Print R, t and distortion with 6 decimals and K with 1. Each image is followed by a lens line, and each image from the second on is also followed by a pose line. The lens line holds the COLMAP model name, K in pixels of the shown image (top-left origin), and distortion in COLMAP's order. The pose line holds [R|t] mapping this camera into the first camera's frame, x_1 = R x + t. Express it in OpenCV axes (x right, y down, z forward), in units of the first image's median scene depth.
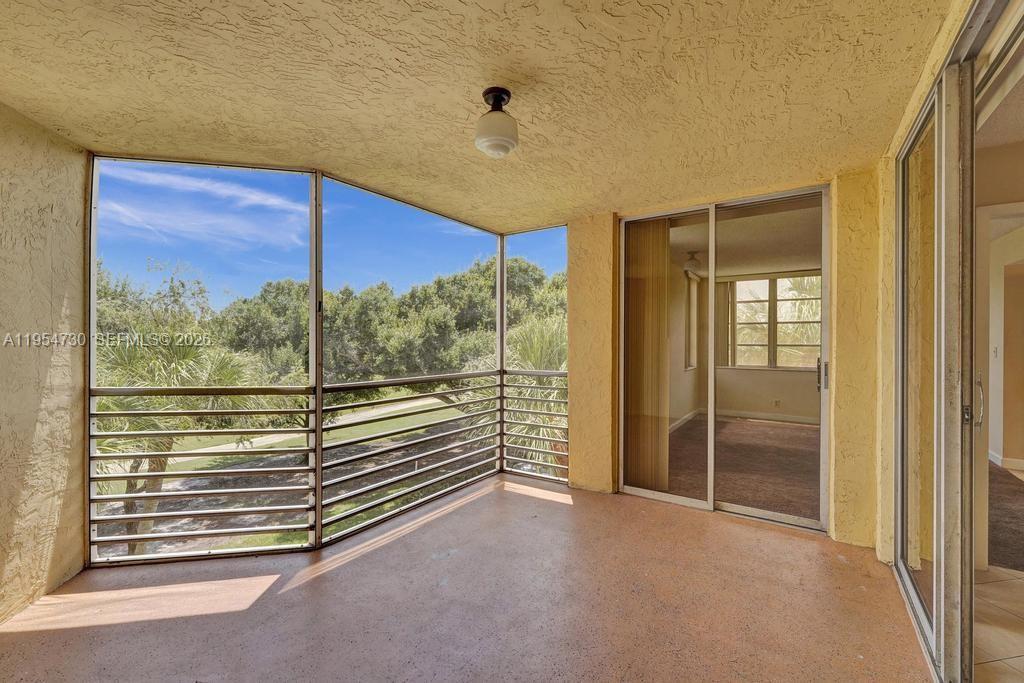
lens RADIAL K [[424.9, 0, 509.9], [0, 424.9, 340.9], [0, 0, 1]] dist [0.001390, -0.004156]
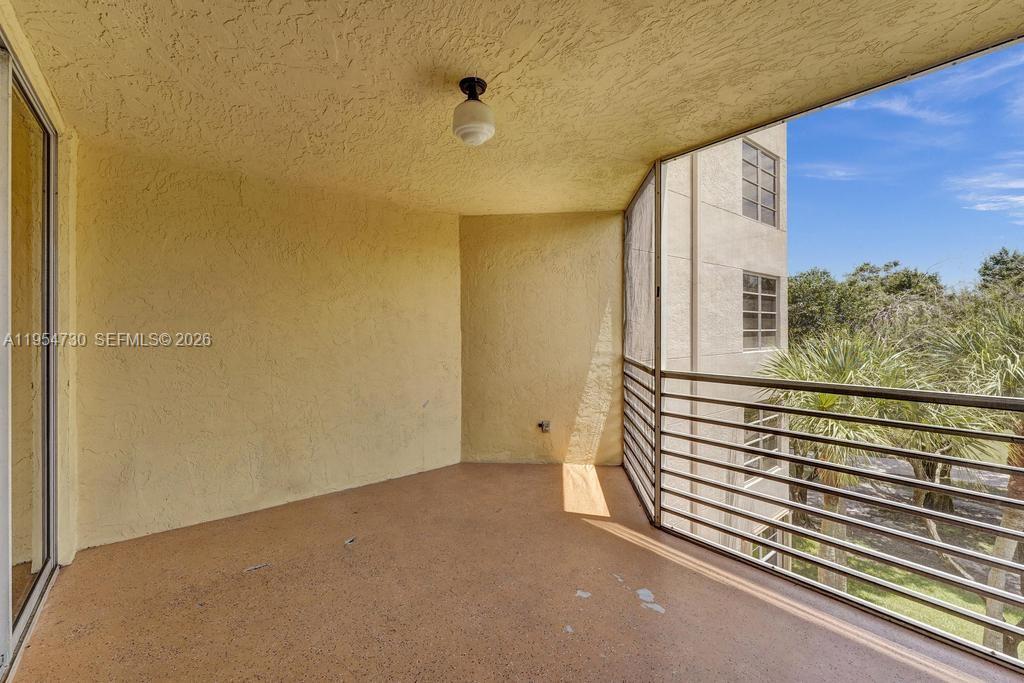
lens RADIAL K [[427.7, 0, 512.8], [0, 427.7, 329.0], [0, 0, 1]] dist [0.000080, -0.000011]
pose [[-0.279543, 0.000047, -0.960133, 0.771983], [0.007918, 0.999966, -0.002256, 0.009475], [0.960101, -0.008233, -0.279534, 1.146933]]
